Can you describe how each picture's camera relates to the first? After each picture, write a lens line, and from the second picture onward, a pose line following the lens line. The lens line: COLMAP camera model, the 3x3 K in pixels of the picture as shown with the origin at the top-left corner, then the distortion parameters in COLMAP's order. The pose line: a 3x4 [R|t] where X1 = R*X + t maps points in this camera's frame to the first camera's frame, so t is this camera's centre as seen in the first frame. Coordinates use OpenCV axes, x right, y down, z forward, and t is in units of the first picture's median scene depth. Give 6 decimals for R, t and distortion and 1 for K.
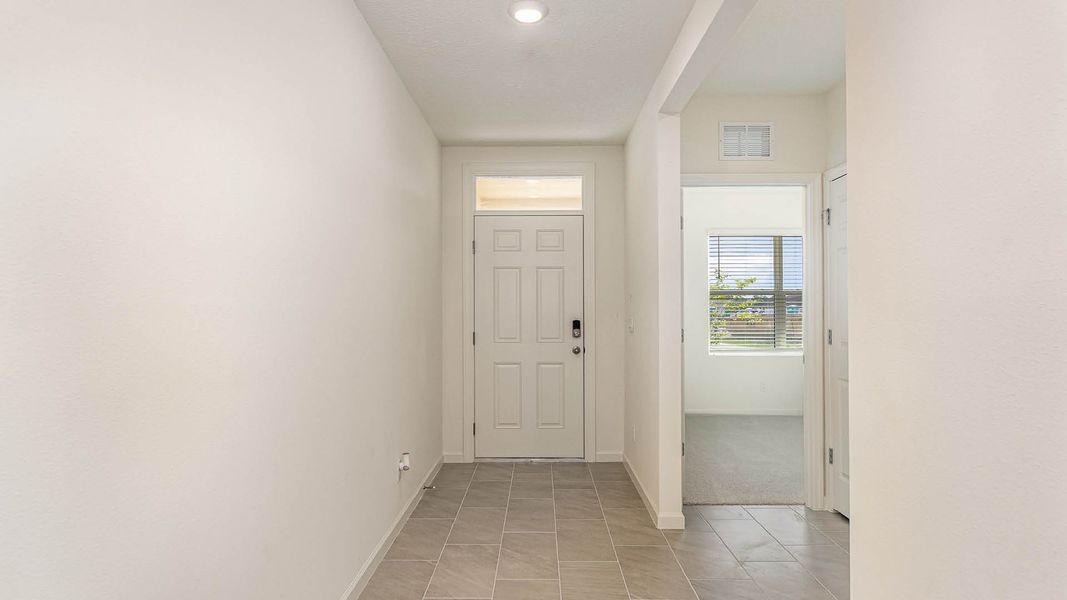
lens RADIAL K [[478.0, 0, 542.3], [0, 478.0, 302.7], [0, 0, 1]] dist [0.003202, 0.000283]
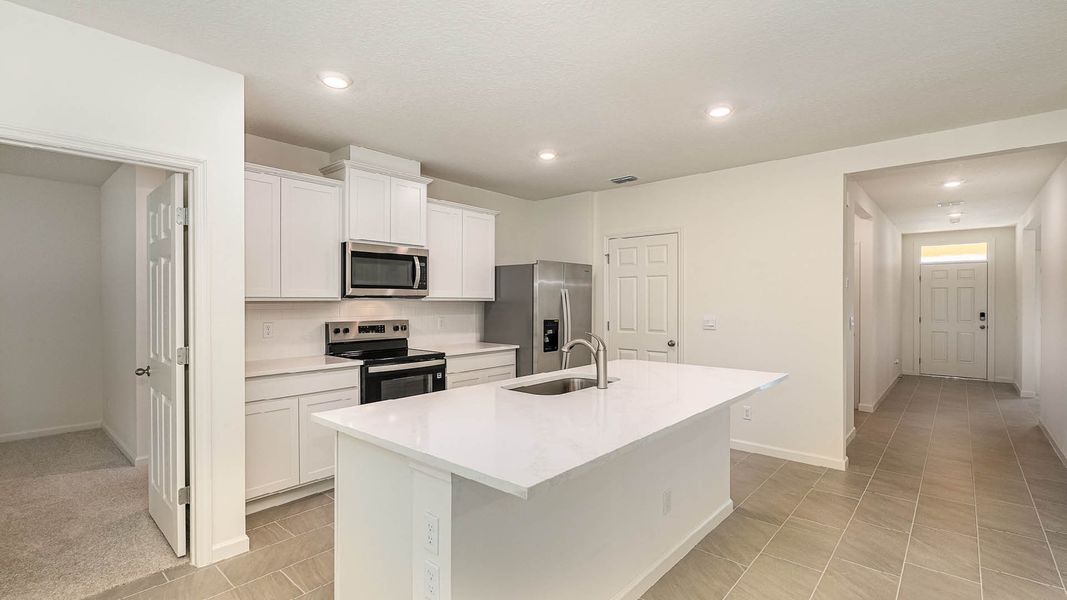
lens RADIAL K [[478.0, 0, 542.3], [0, 478.0, 302.7], [0, 0, 1]] dist [0.003202, 0.000283]
pose [[0.748860, 0.004389, -0.662713, 0.019400], [0.013283, 0.999678, 0.021631, -0.076930], [0.662595, -0.025001, 0.748561, -1.832806]]
